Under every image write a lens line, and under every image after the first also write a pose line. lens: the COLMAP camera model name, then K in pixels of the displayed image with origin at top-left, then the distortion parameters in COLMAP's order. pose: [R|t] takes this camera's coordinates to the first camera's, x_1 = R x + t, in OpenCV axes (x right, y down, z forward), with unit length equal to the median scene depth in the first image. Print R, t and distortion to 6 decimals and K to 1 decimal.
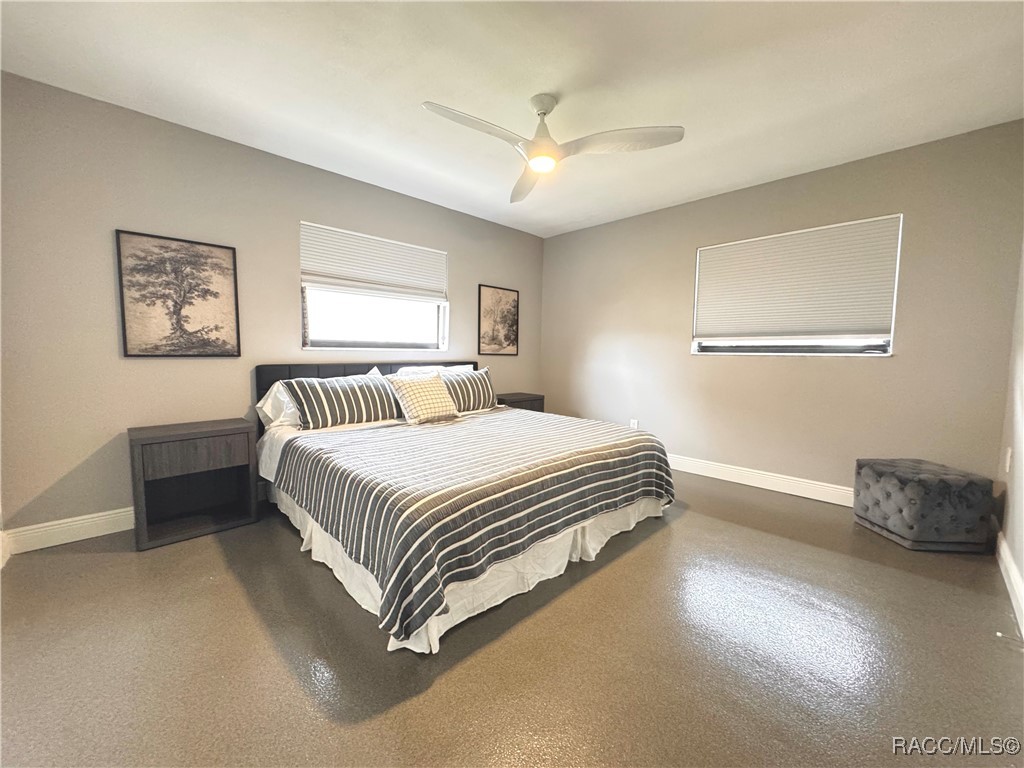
lens RADIAL K [[406.7, 0, 512.1], [0, 406.7, 383.8], [0, 0, 1]] dist [-0.003690, 0.001382]
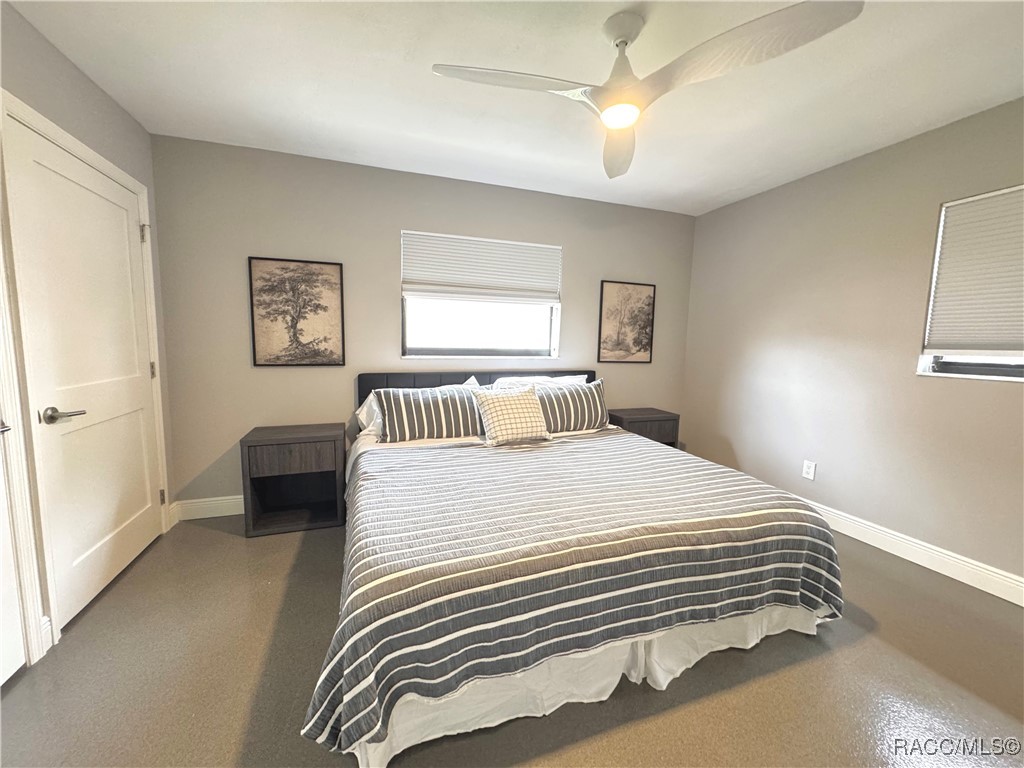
lens RADIAL K [[406.7, 0, 510.0], [0, 406.7, 385.1], [0, 0, 1]] dist [-0.003690, 0.001382]
pose [[0.907274, 0.050182, -0.417536, 0.186790], [-0.040296, 0.998660, 0.032464, -0.074004], [0.418606, -0.012628, 0.908080, 0.230101]]
